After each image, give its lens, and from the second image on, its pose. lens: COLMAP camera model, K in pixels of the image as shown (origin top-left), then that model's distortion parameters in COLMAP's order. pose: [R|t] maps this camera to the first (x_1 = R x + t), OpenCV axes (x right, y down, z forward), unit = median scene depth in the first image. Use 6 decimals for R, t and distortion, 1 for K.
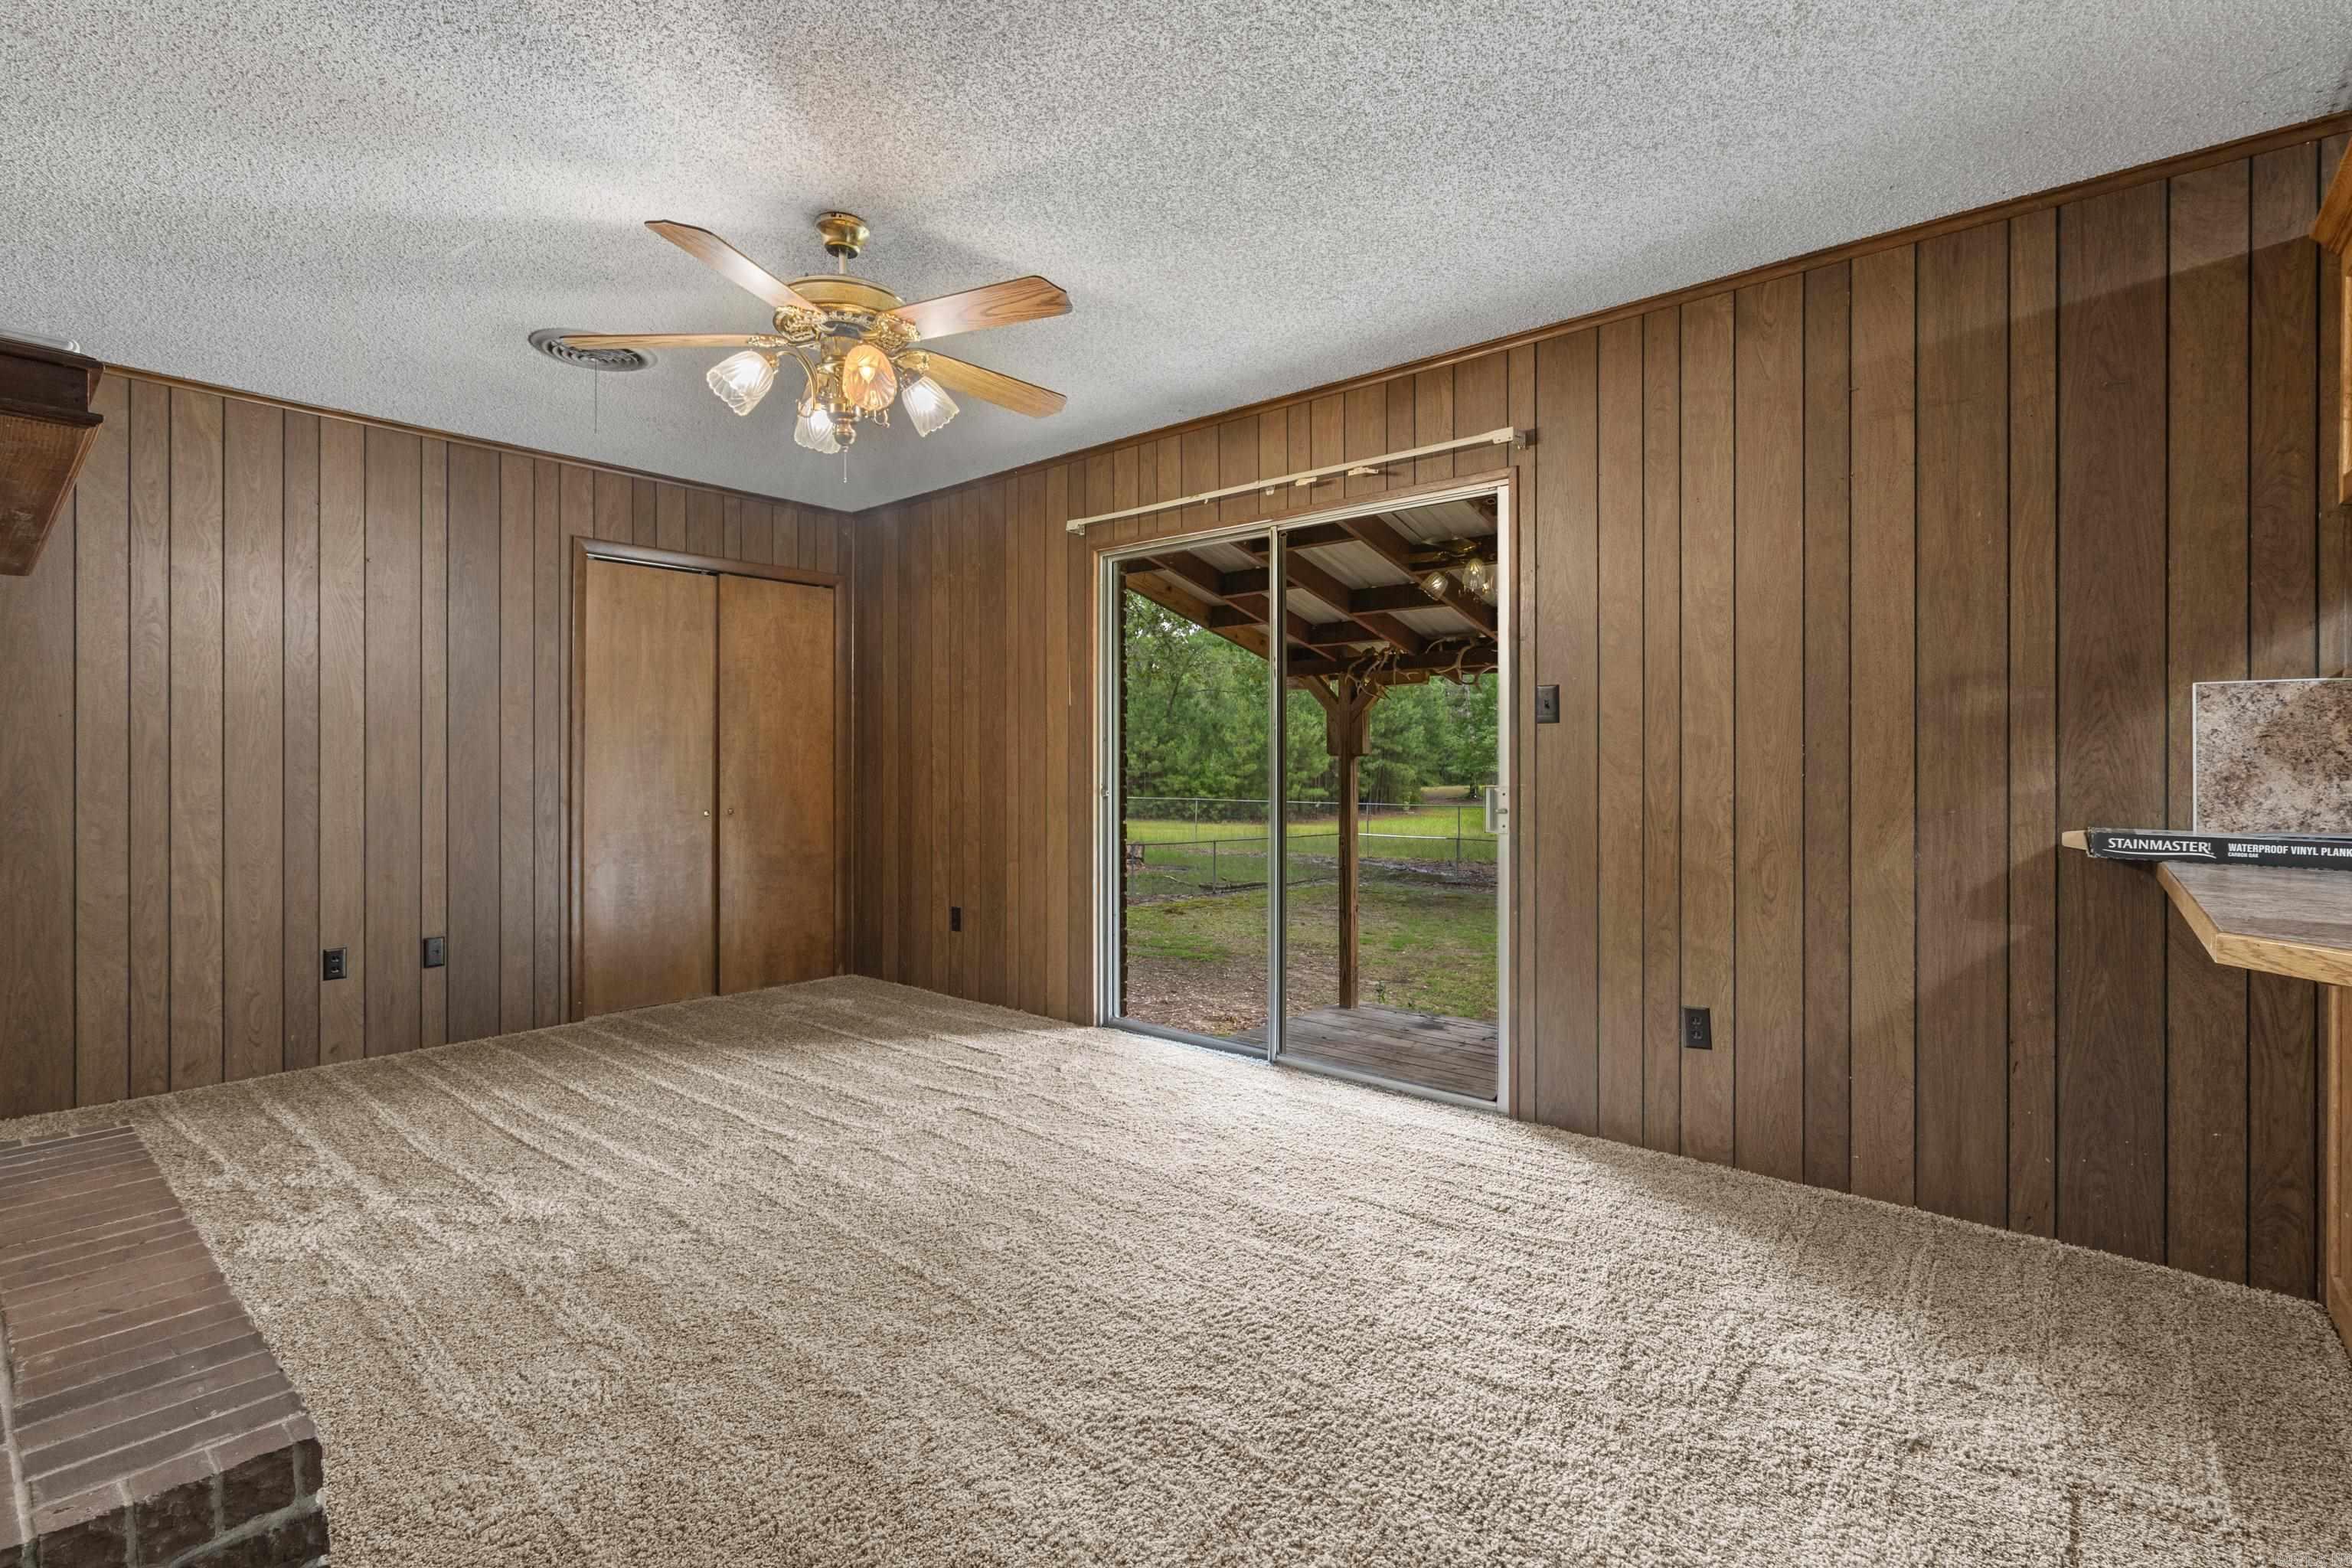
lens RADIAL K [[1073.2, 0, 1176.7], [0, 1073.2, 759.7], [0, 0, 1]] dist [-0.005678, 0.001309]
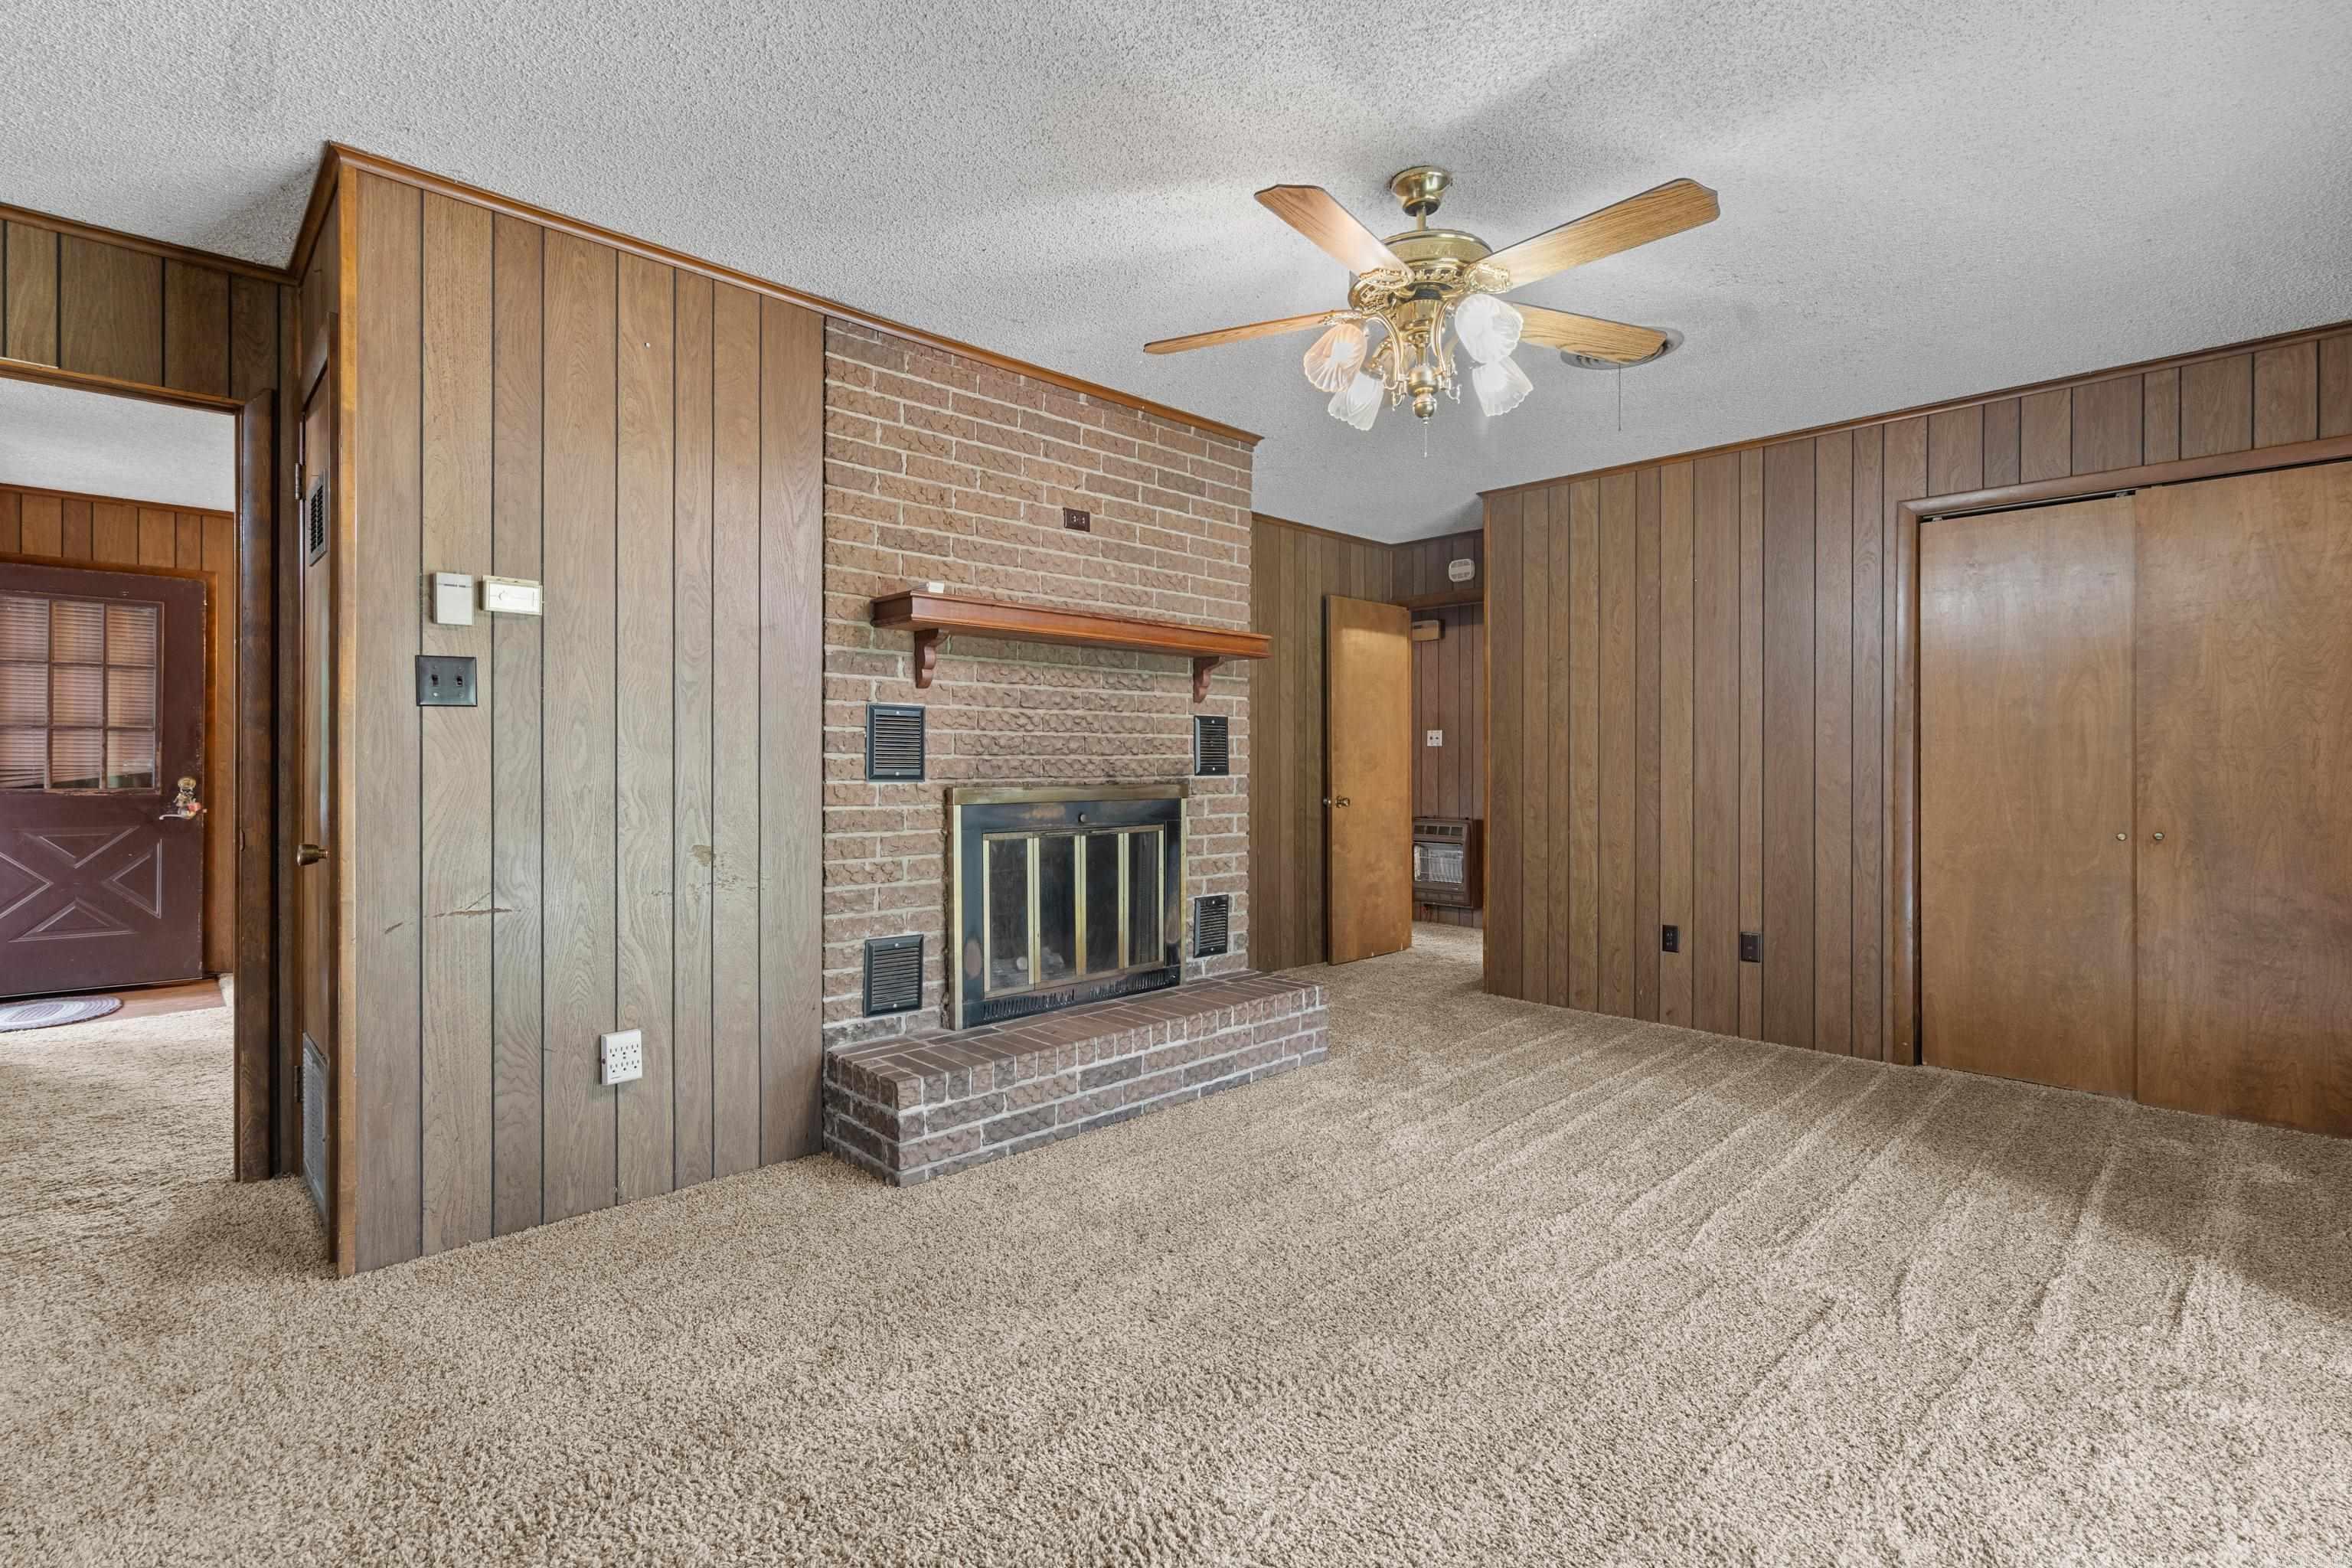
lens RADIAL K [[1073.2, 0, 1164.7], [0, 1073.2, 764.1], [0, 0, 1]] dist [-0.005678, 0.001309]
pose [[-0.100424, 0.000691, -0.994944, 0.440264], [0.000294, 1.000000, 0.000665, 0.003342], [0.994945, -0.000226, -0.100425, 0.619042]]
